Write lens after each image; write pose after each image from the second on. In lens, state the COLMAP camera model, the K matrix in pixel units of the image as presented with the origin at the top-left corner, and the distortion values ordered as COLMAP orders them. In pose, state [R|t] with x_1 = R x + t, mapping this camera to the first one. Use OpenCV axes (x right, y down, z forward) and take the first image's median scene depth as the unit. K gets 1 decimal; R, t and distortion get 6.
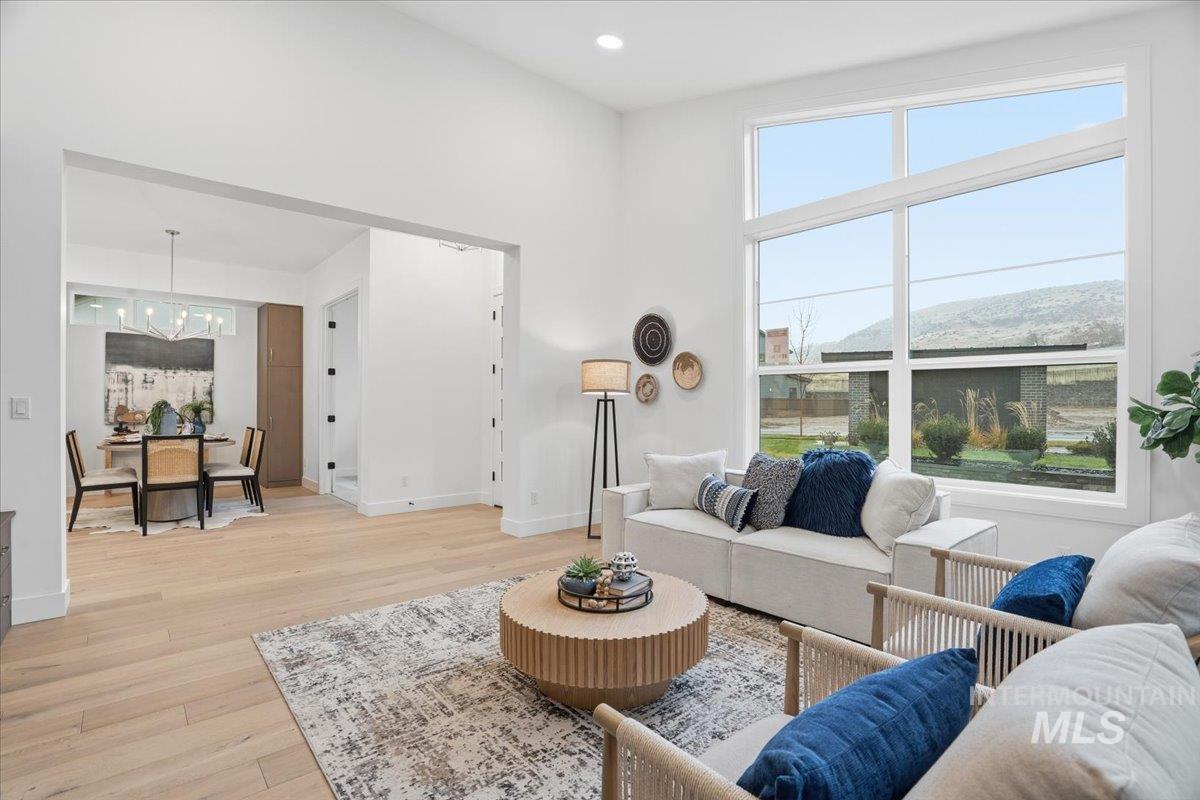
lens RADIAL K [[565.9, 0, 590.5], [0, 565.9, 403.2], [0, 0, 1]] dist [-0.034139, 0.004581]
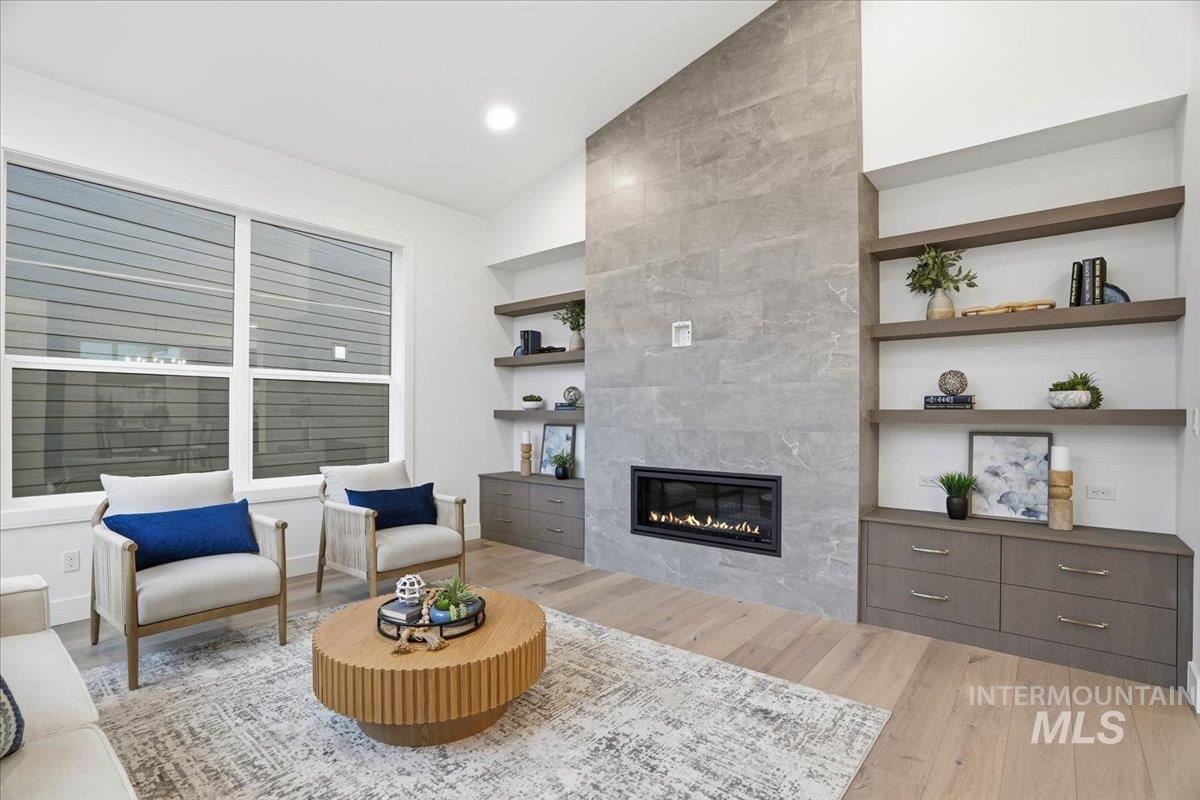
lens RADIAL K [[565.9, 0, 608.4], [0, 565.9, 409.7], [0, 0, 1]] dist [-0.034139, 0.004581]
pose [[-0.981401, -0.010358, -0.191690, -0.071103], [-0.008156, 0.999891, -0.012272, 0.007266], [0.191797, -0.010480, -0.981379, 1.823868]]
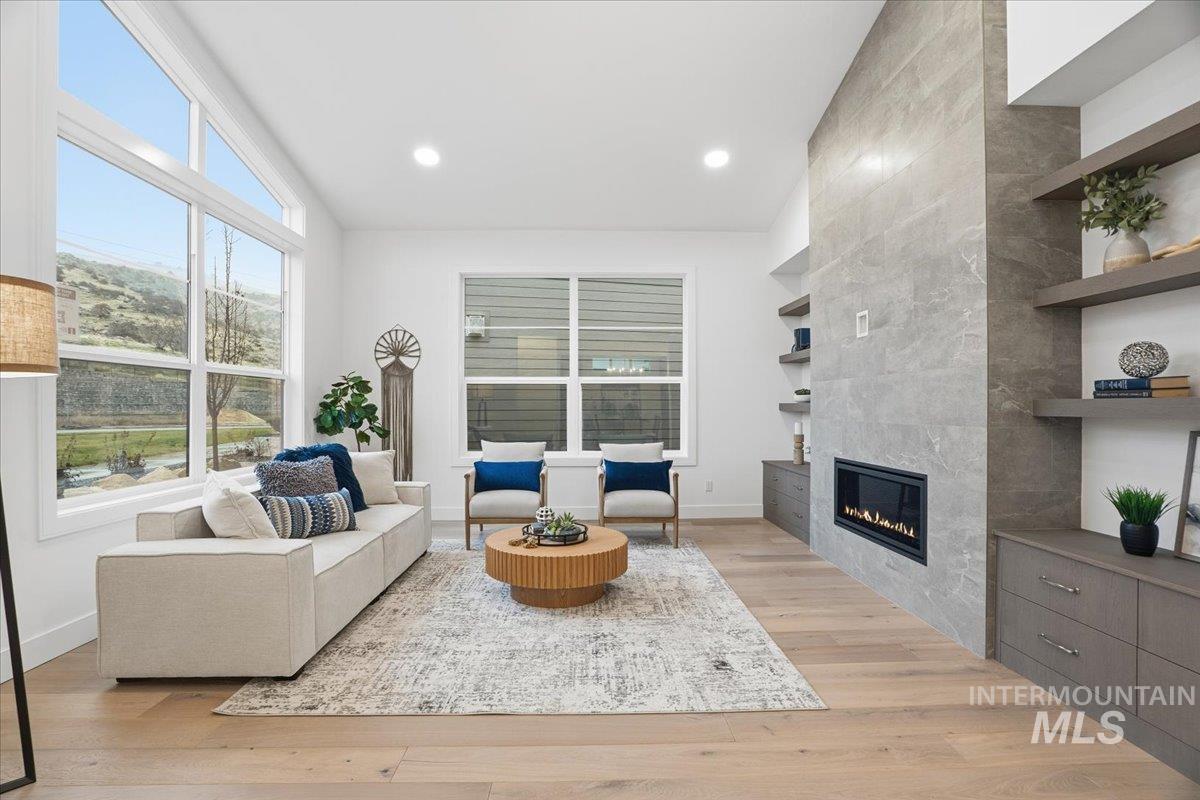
lens RADIAL K [[565.9, 0, 607.3], [0, 565.9, 405.5], [0, 0, 1]] dist [-0.034139, 0.004581]
pose [[-0.793419, -0.002241, 0.608672, -0.901227], [-0.003407, 0.999994, -0.000760, 0.000706], [-0.608666, -0.002677, -0.793422, 1.938883]]
